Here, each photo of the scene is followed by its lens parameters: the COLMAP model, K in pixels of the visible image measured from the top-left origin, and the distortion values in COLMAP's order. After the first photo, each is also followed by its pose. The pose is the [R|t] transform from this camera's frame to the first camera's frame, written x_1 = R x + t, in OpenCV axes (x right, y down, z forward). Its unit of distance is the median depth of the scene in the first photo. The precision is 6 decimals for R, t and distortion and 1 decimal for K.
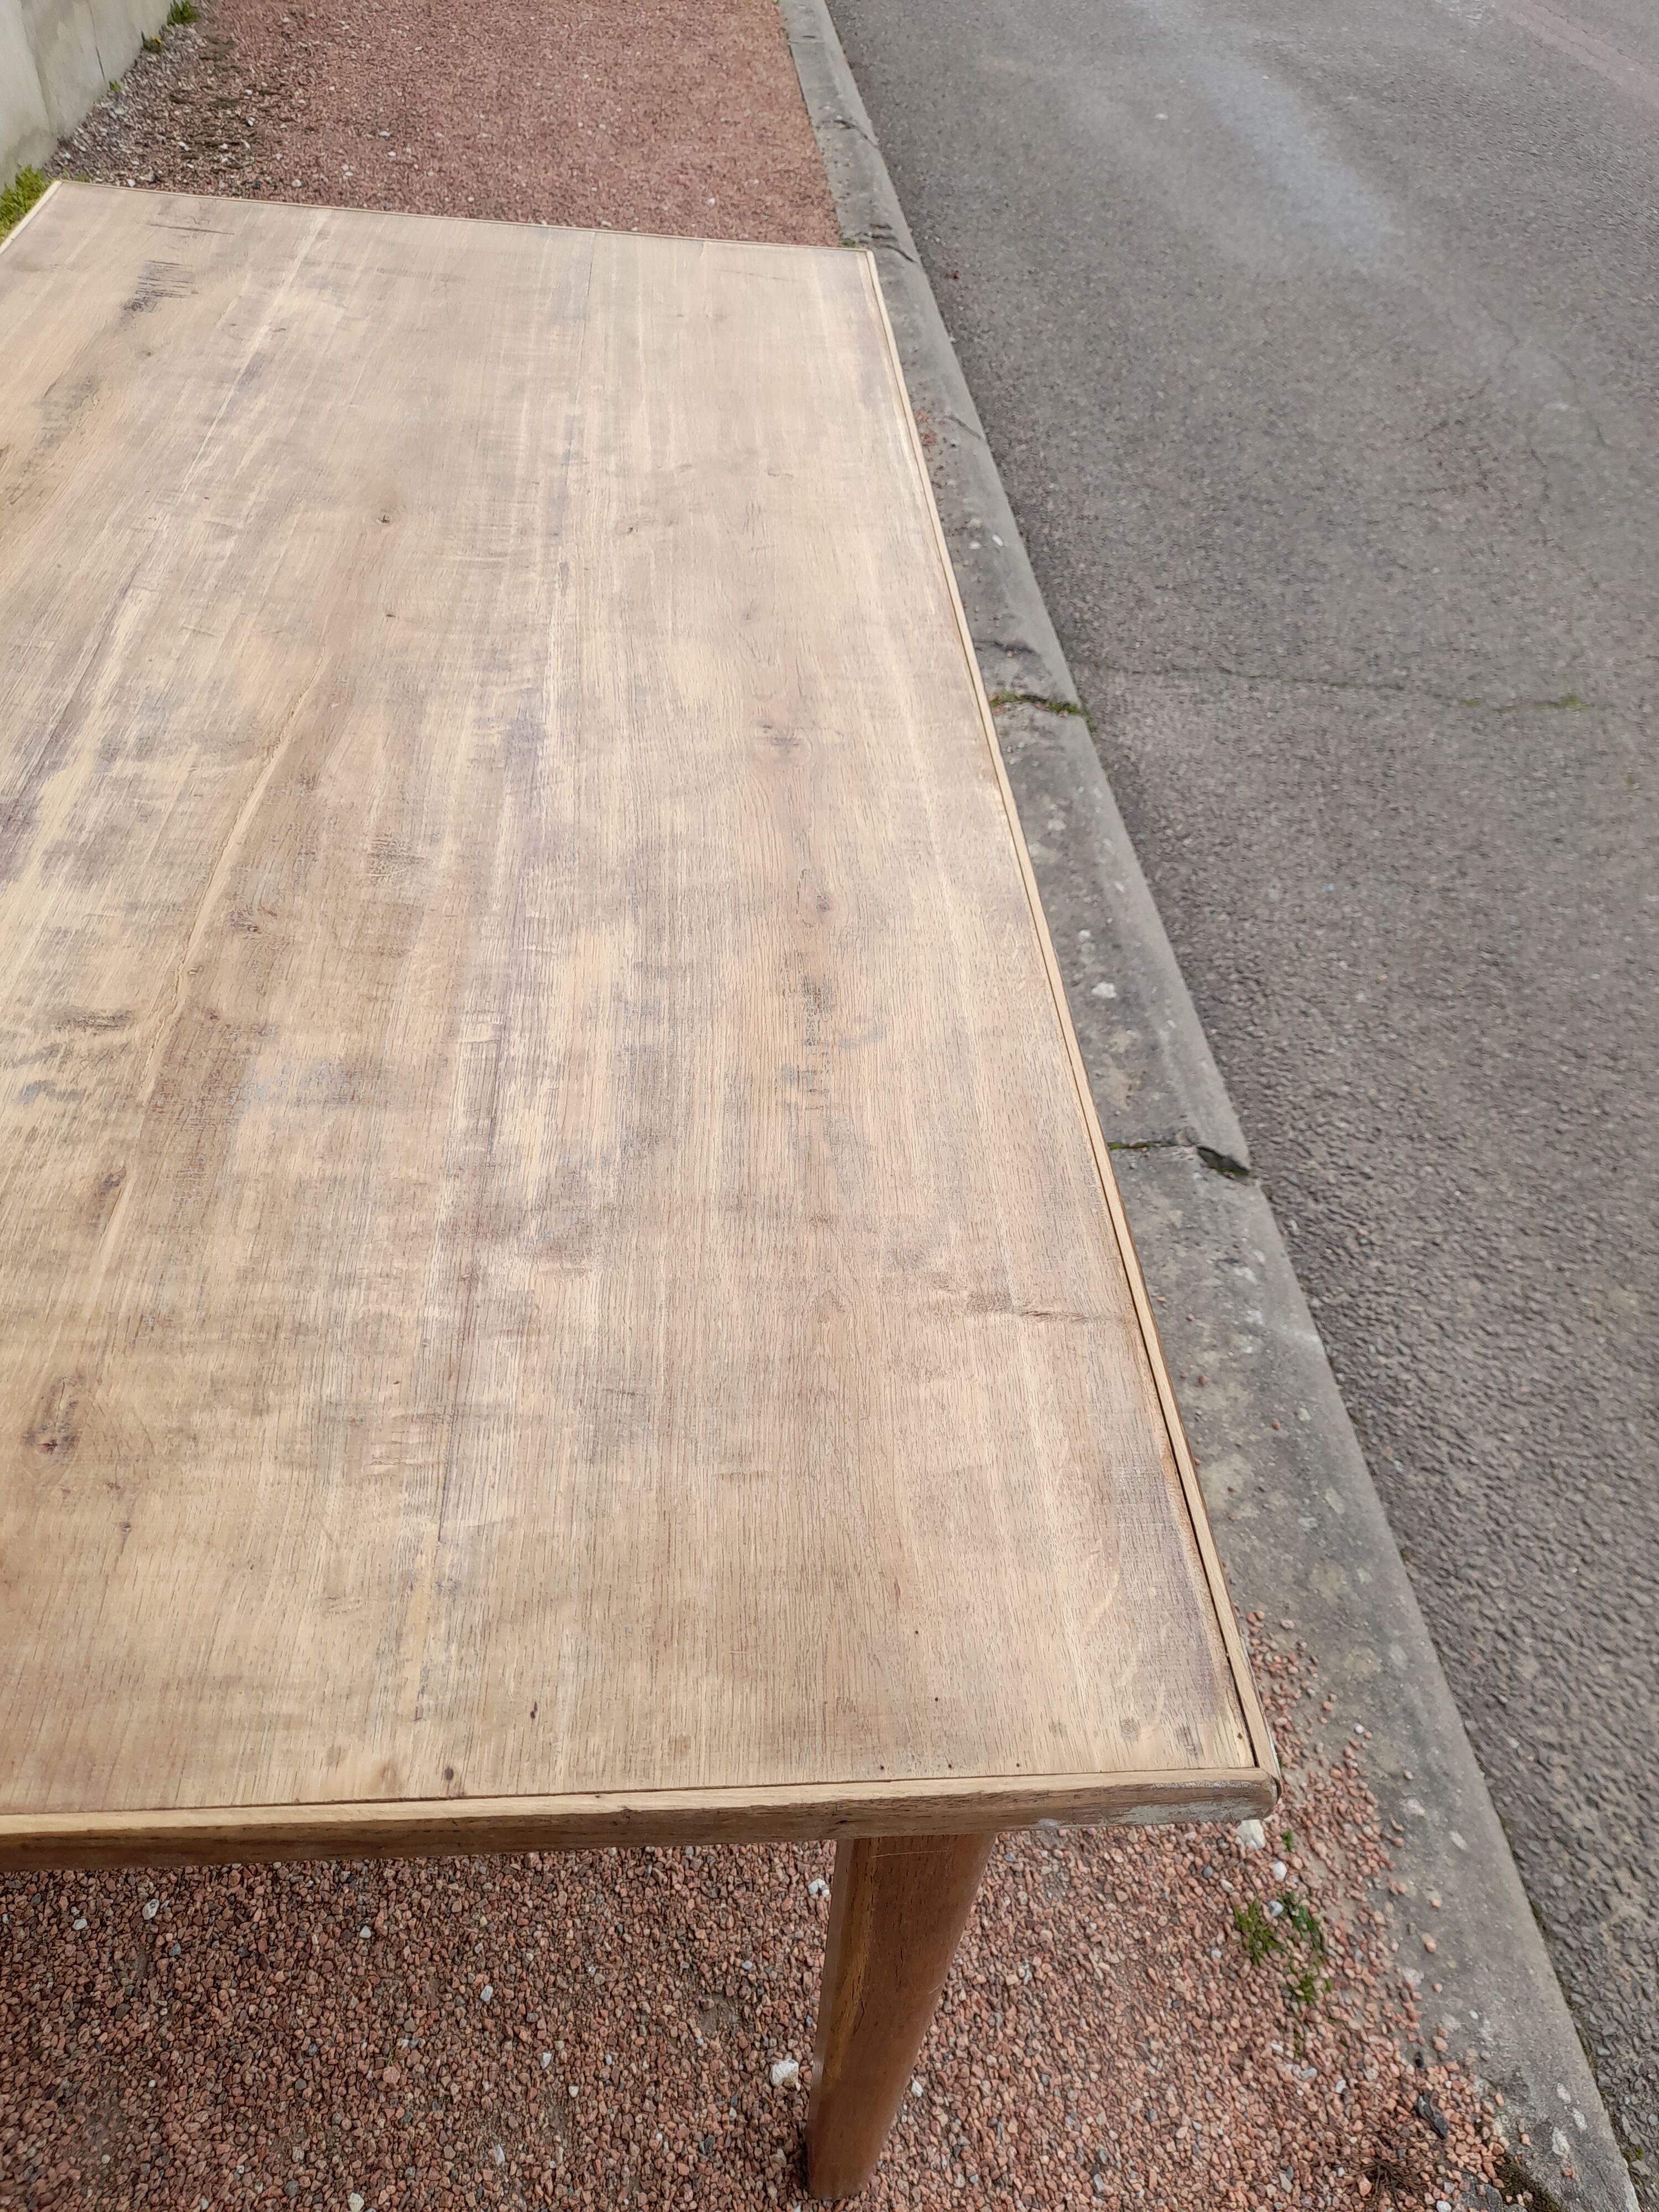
lens RADIAL K [[1661.4, 0, 816.9], [0, 1661.4, 1110.7], [0, 0, 1]] dist [0.020755, -0.019791]
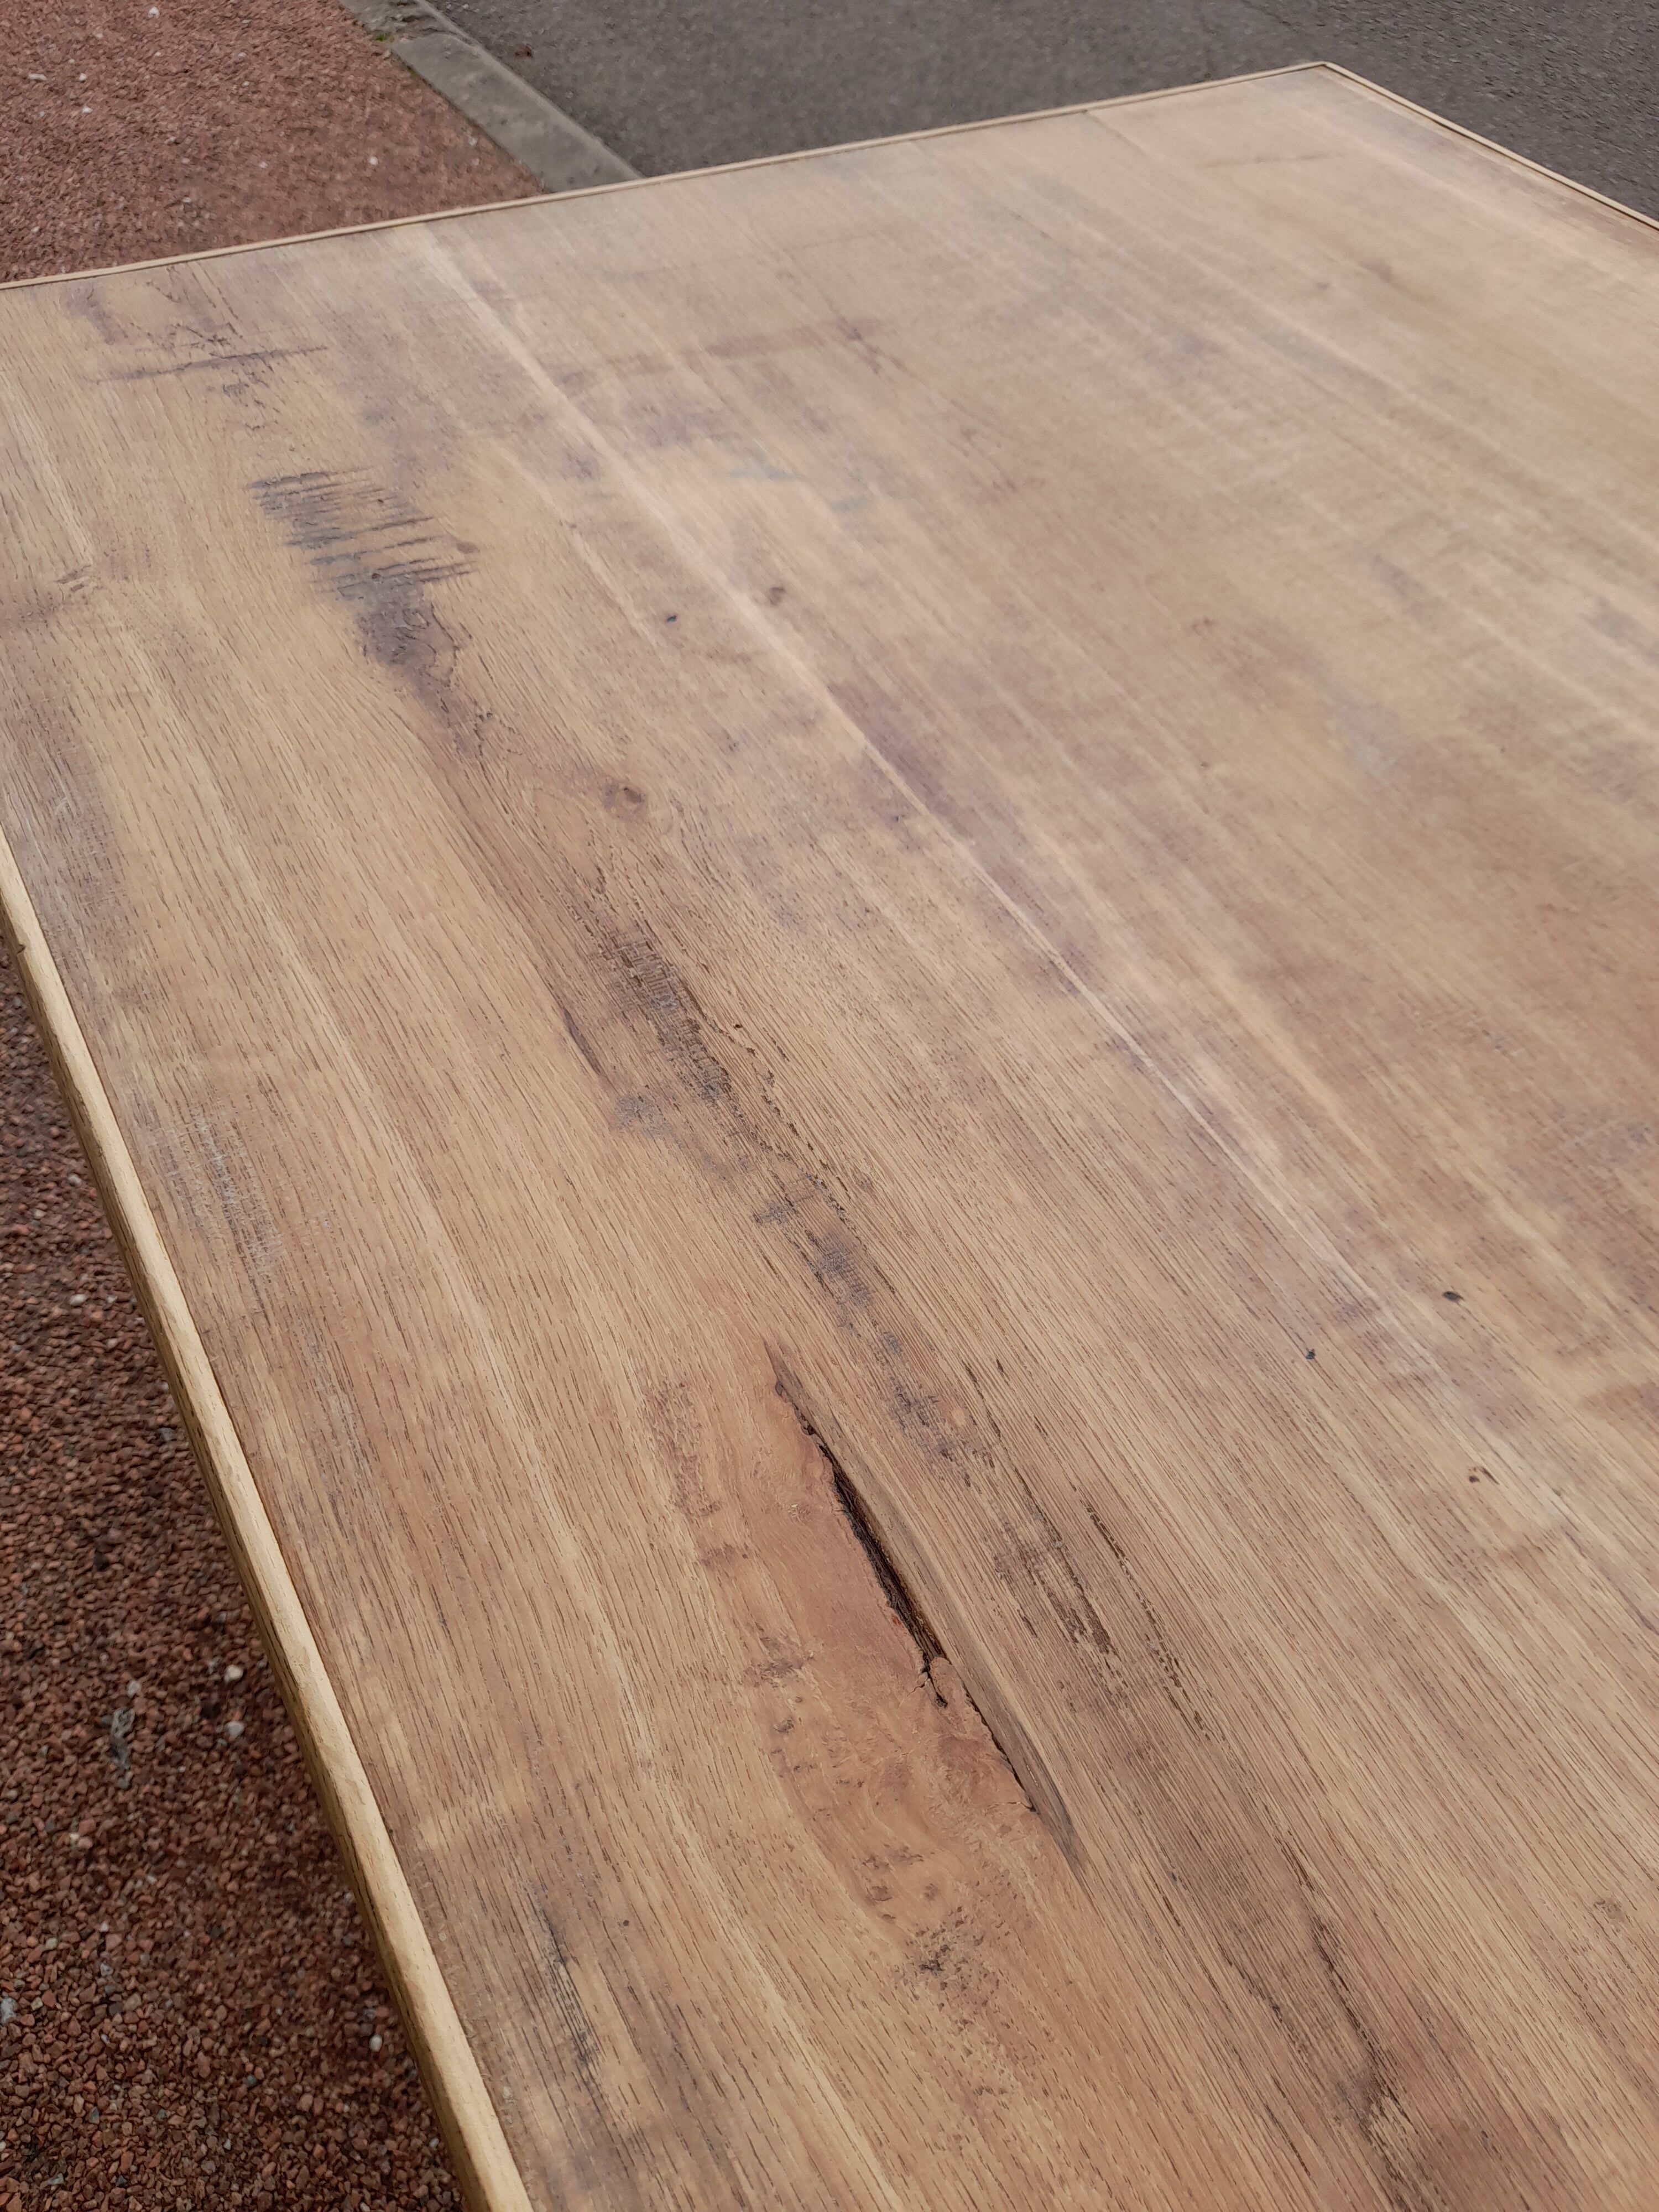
lens RADIAL K [[1661.4, 0, 821.5], [0, 1661.4, 1107.7], [0, 0, 1]] dist [0.020755, -0.019791]
pose [[0.897098, -0.368605, 0.243610, -0.494254], [0.333364, 0.926541, 0.174325, -0.454517], [-0.289972, -0.075176, 0.954078, 0.653105]]
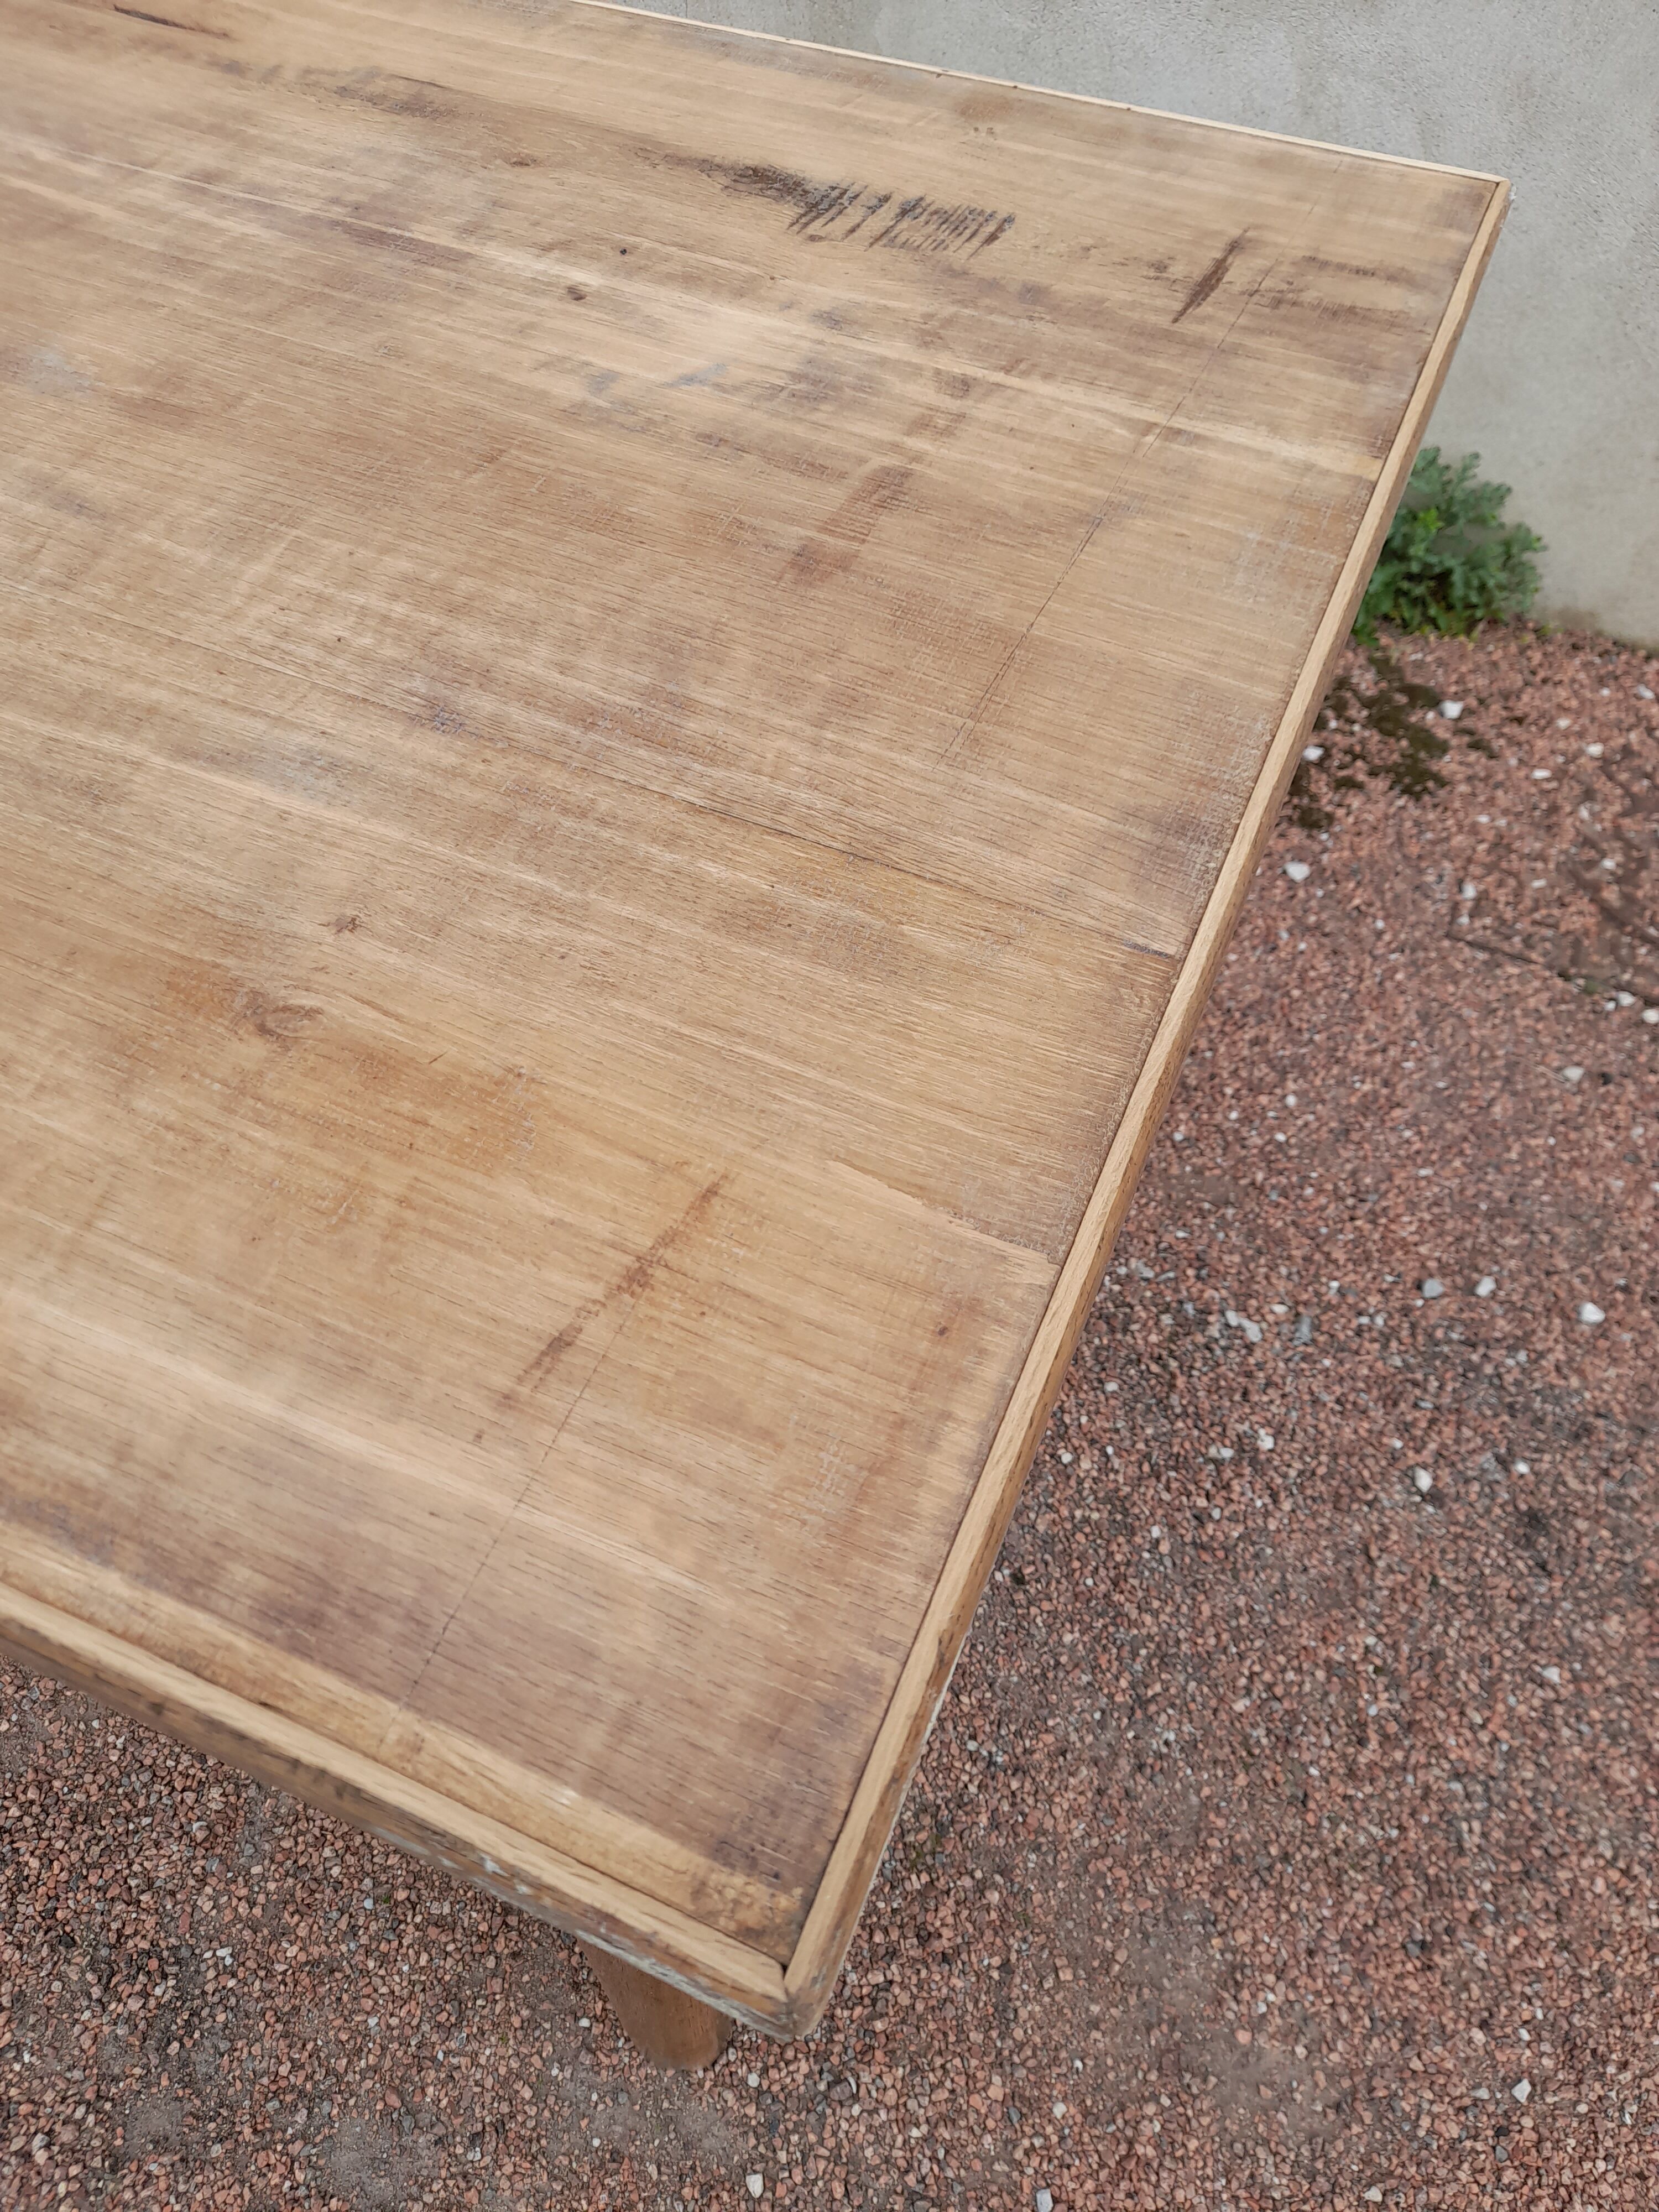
lens RADIAL K [[1661.4, 0, 830.5], [0, 1661.4, 1111.5], [0, 0, 1]] dist [0.020755, -0.019791]
pose [[-0.443245, 0.648627, -0.618721, 0.104675], [-0.663021, 0.227293, 0.713260, -0.873673], [0.603271, 0.726375, 0.329307, 1.145859]]
